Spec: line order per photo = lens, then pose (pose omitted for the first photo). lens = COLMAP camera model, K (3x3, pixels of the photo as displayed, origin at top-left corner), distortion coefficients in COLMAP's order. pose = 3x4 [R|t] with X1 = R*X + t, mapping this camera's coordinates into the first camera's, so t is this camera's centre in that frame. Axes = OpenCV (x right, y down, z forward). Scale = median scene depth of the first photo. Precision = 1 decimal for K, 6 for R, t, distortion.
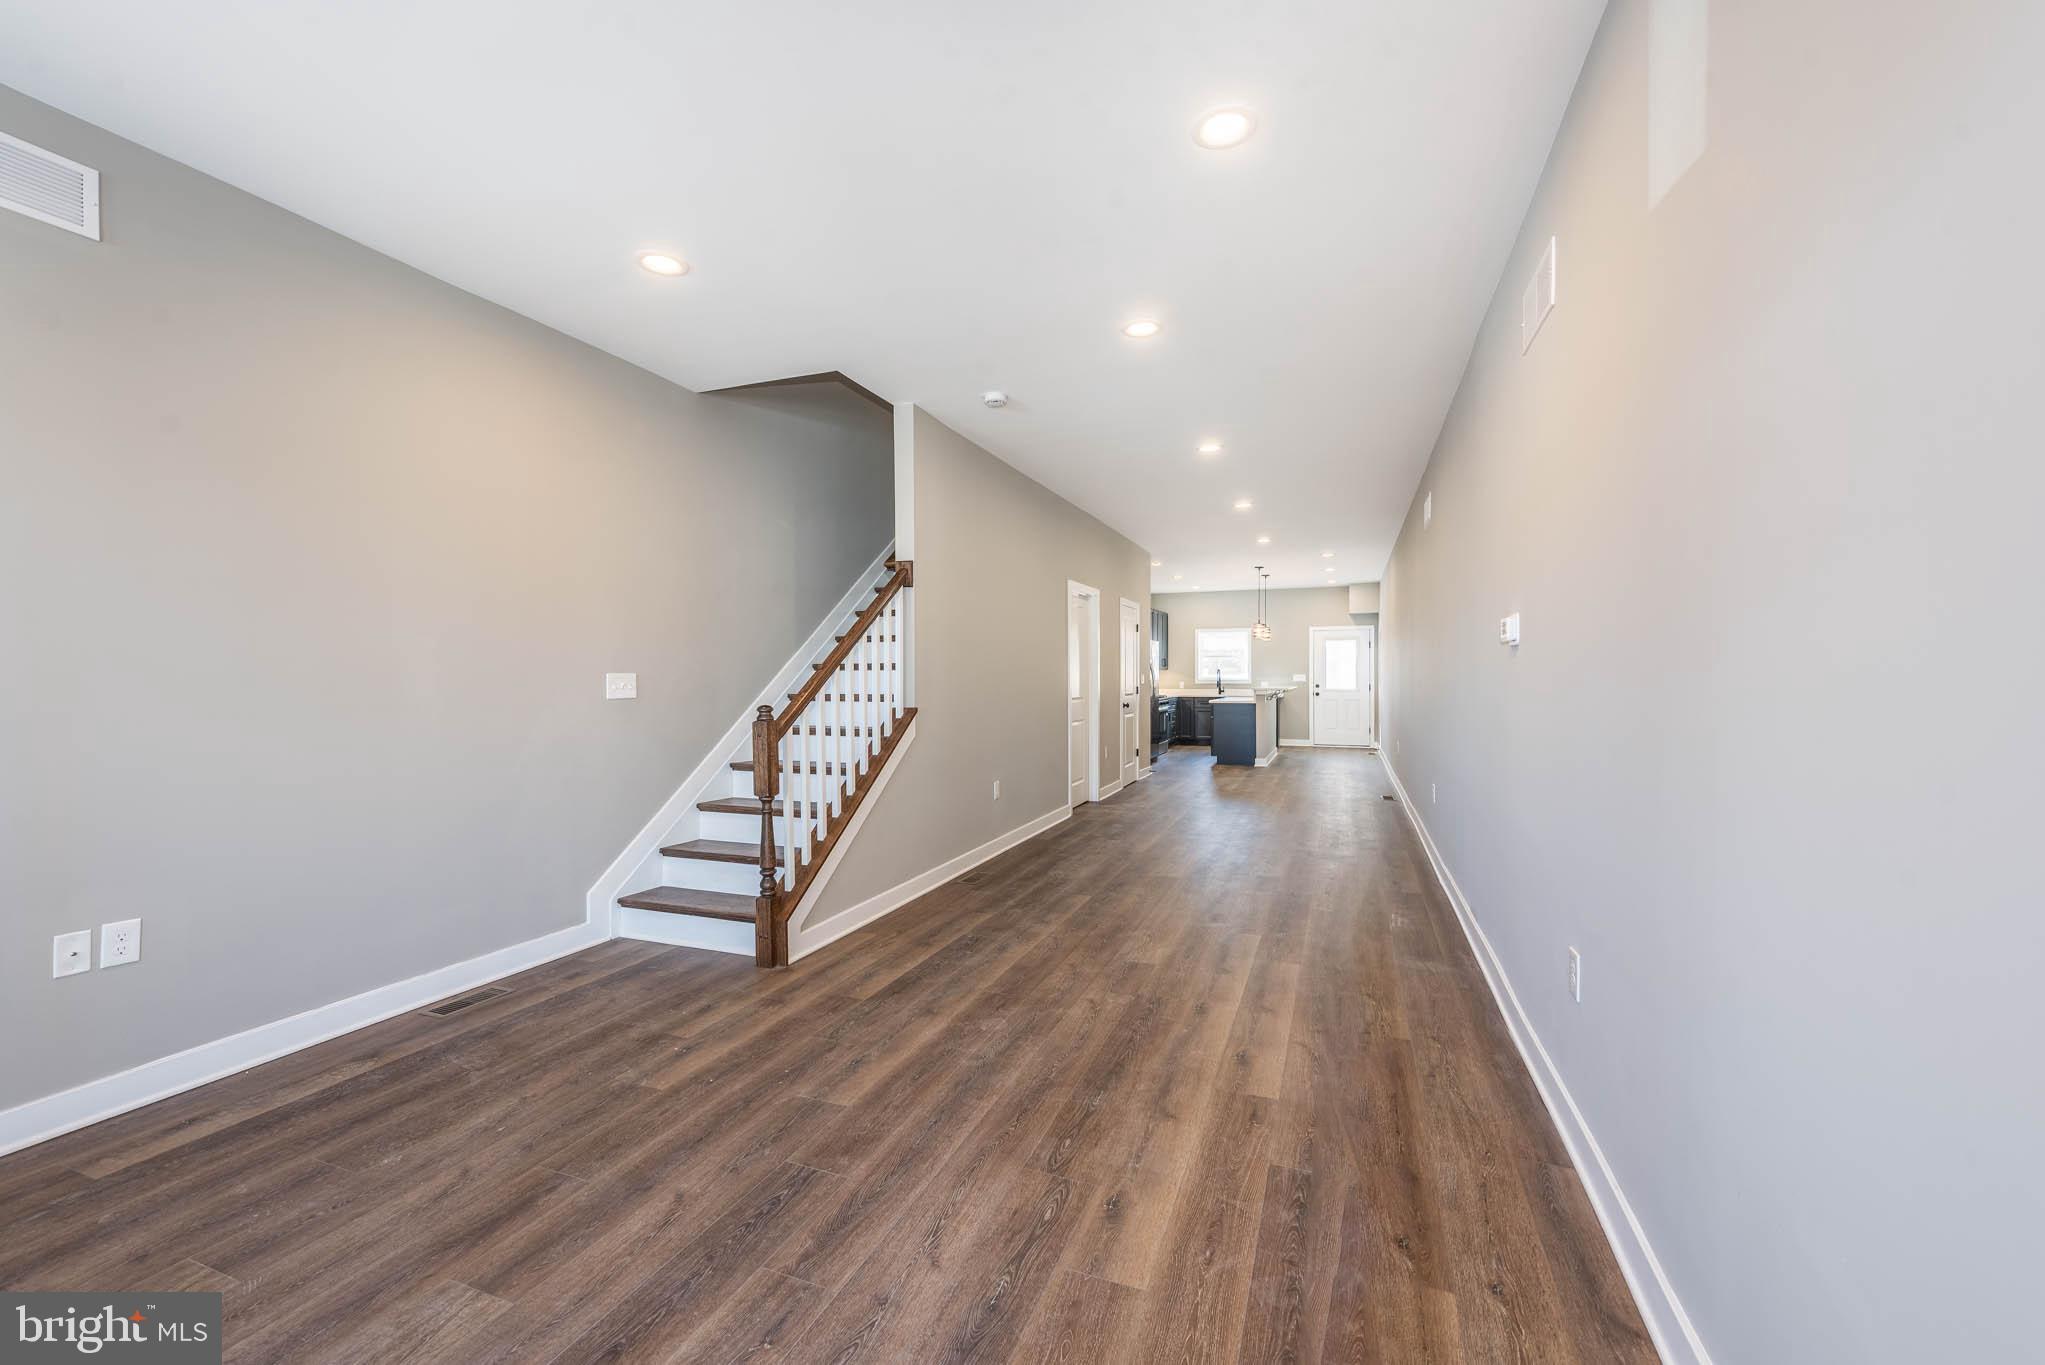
lens RADIAL K [[818.2, 0, 1022.5], [0, 818.2, 682.5], [0, 0, 1]] dist [0.019151, -0.008899]
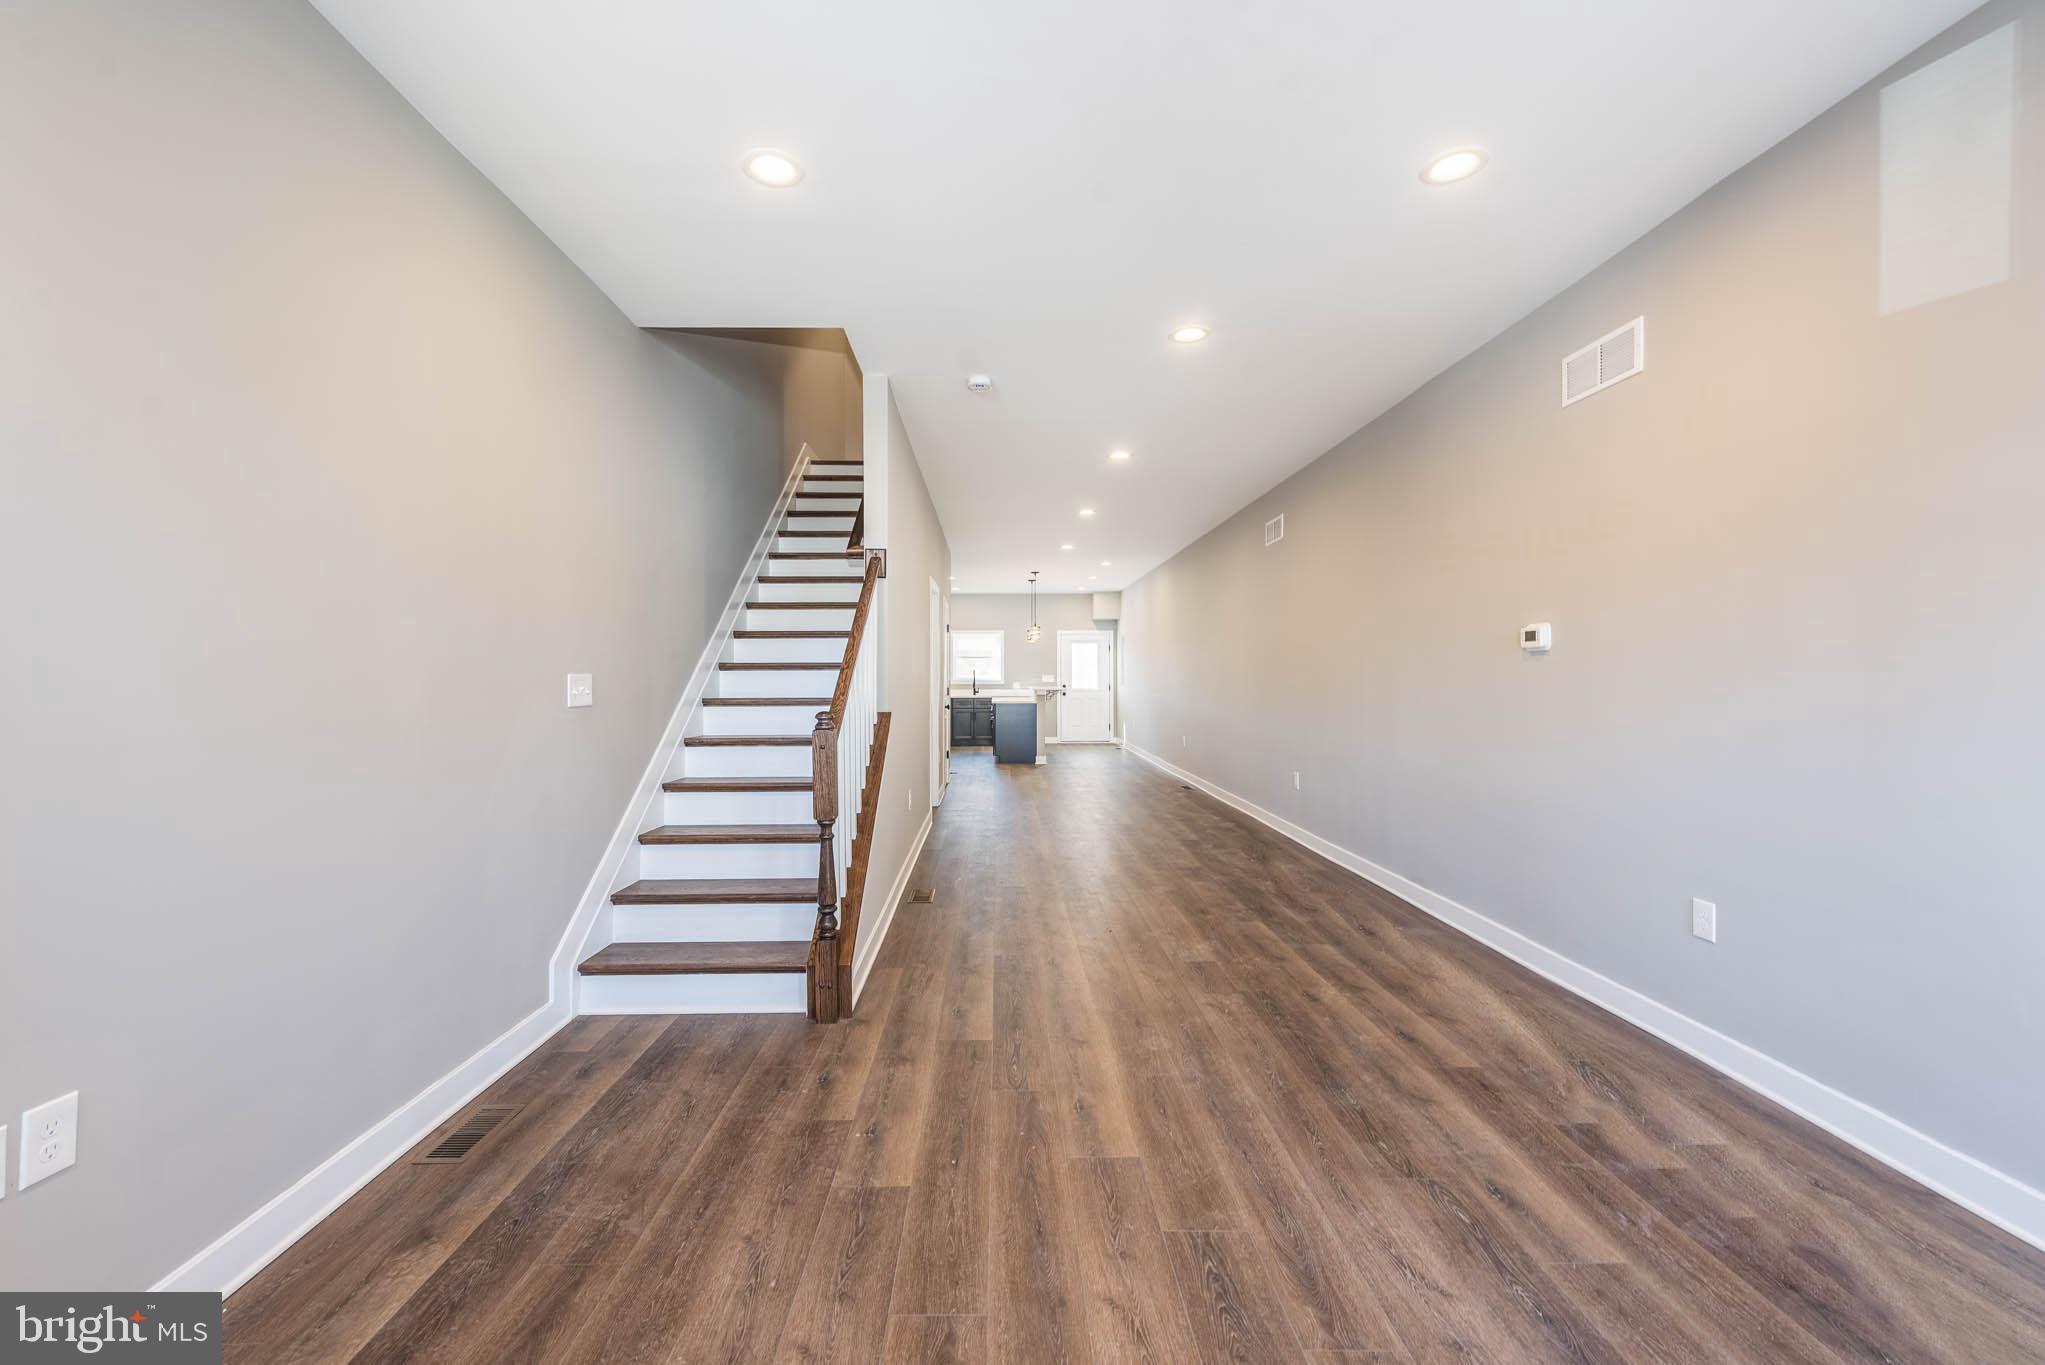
lens RADIAL K [[827.7, 0, 993.8], [0, 827.7, 679.3], [0, 0, 1]] dist [0.021254, -0.009290]
pose [[0.930797, -0.003013, 0.365524, -0.464556], [0.005279, 0.999973, -0.005201, -0.000042], [-0.365498, 0.006771, 0.930787, 0.142571]]
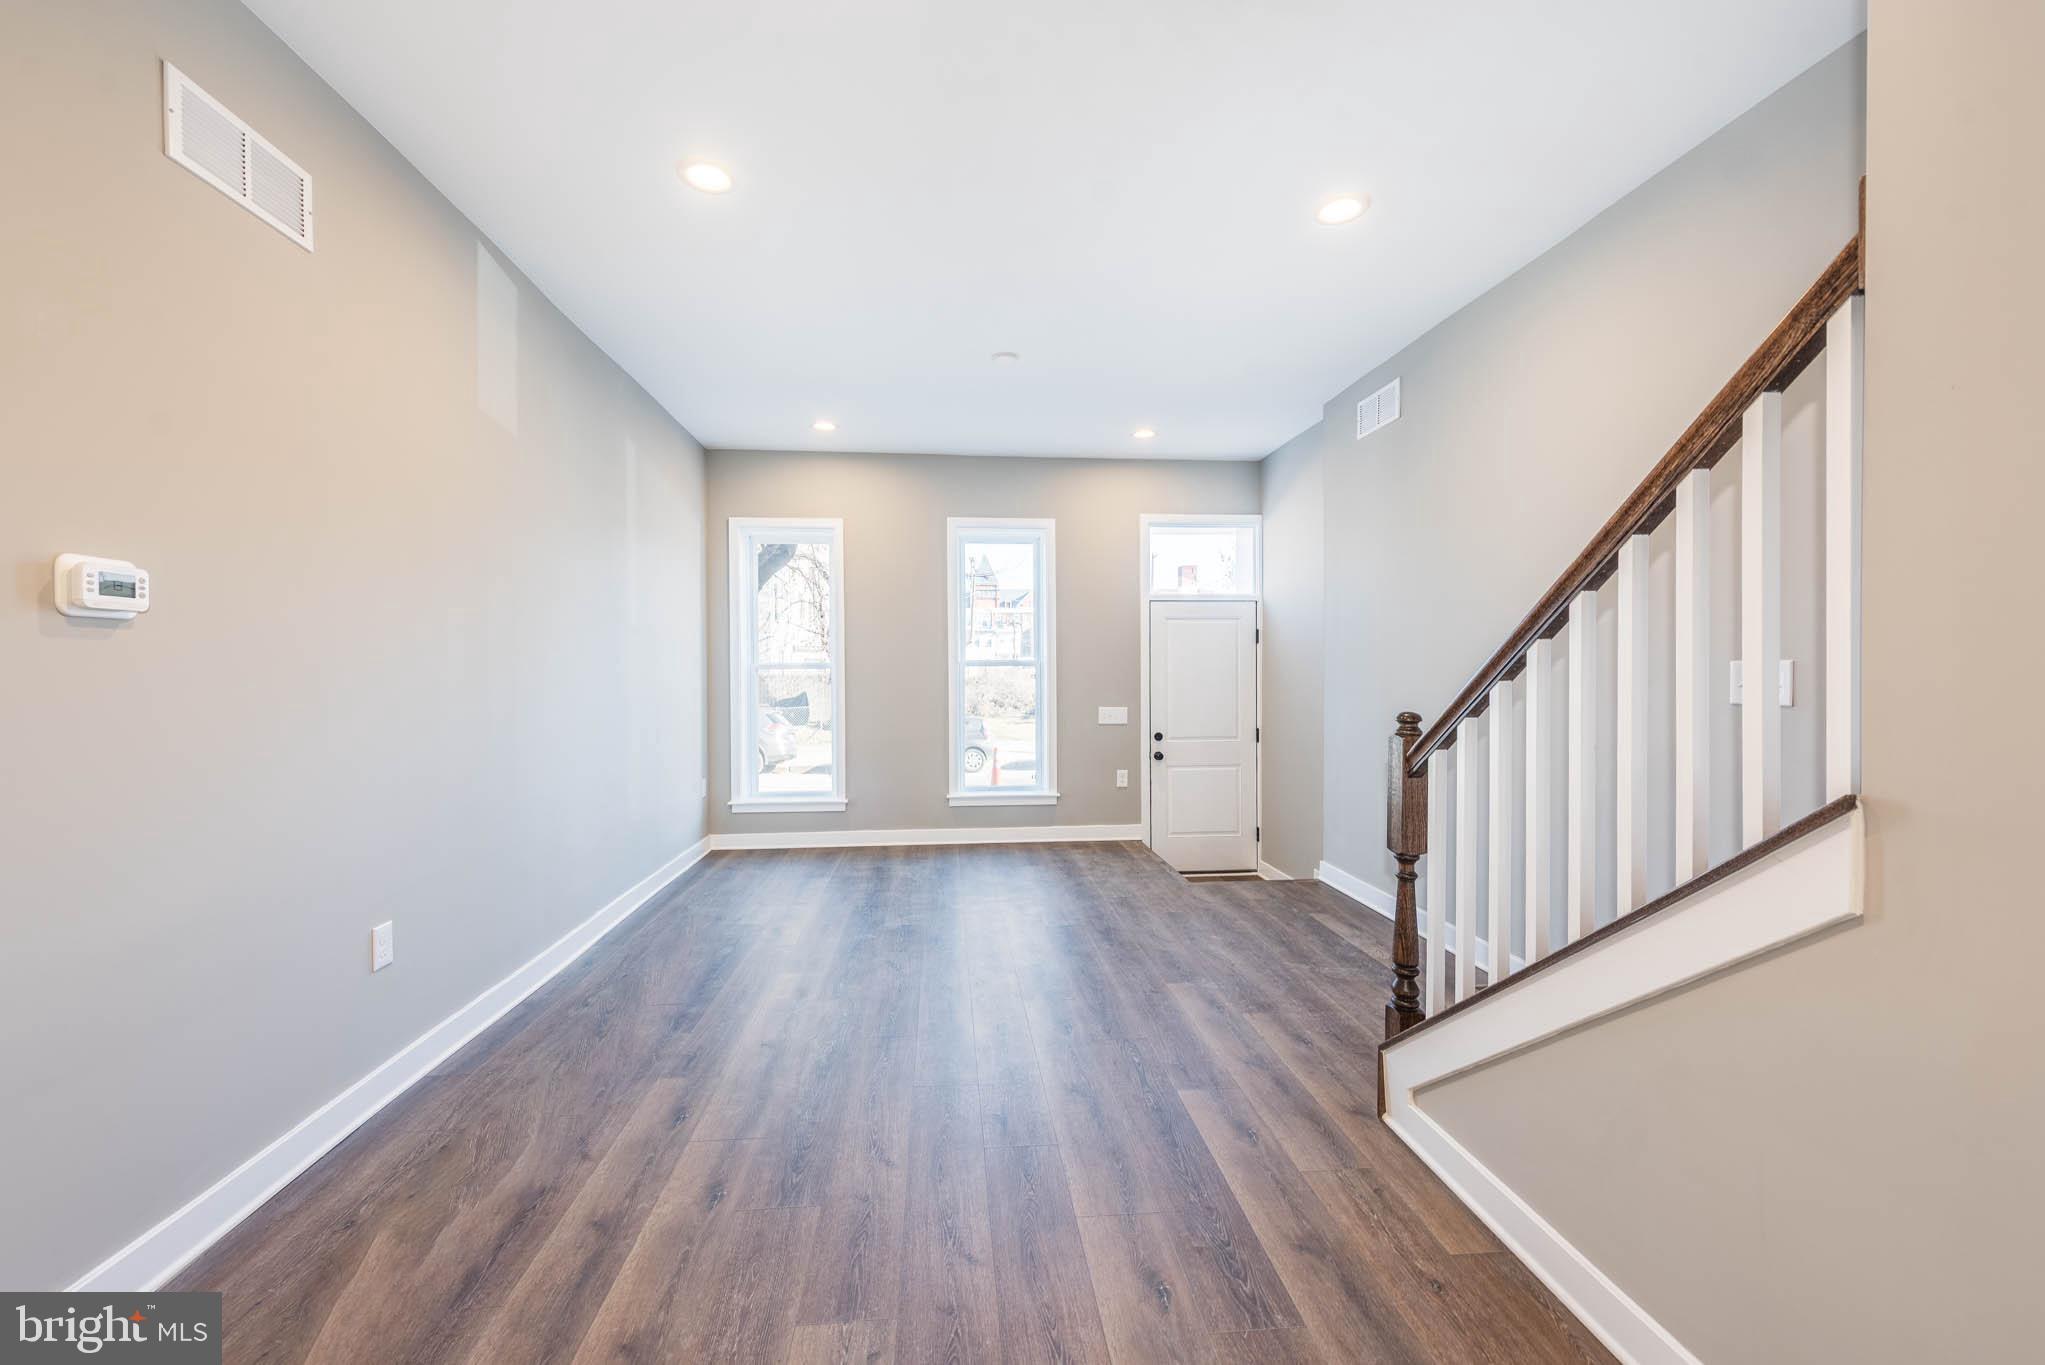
lens RADIAL K [[818.2, 0, 1022.5], [0, 818.2, 682.5], [0, 0, 1]] dist [0.019151, -0.008899]
pose [[-0.888328, 0.010136, -0.459098, 0.254679], [-0.000246, 0.999746, 0.022548, -0.010587], [0.459210, 0.020142, -0.888099, 1.440766]]
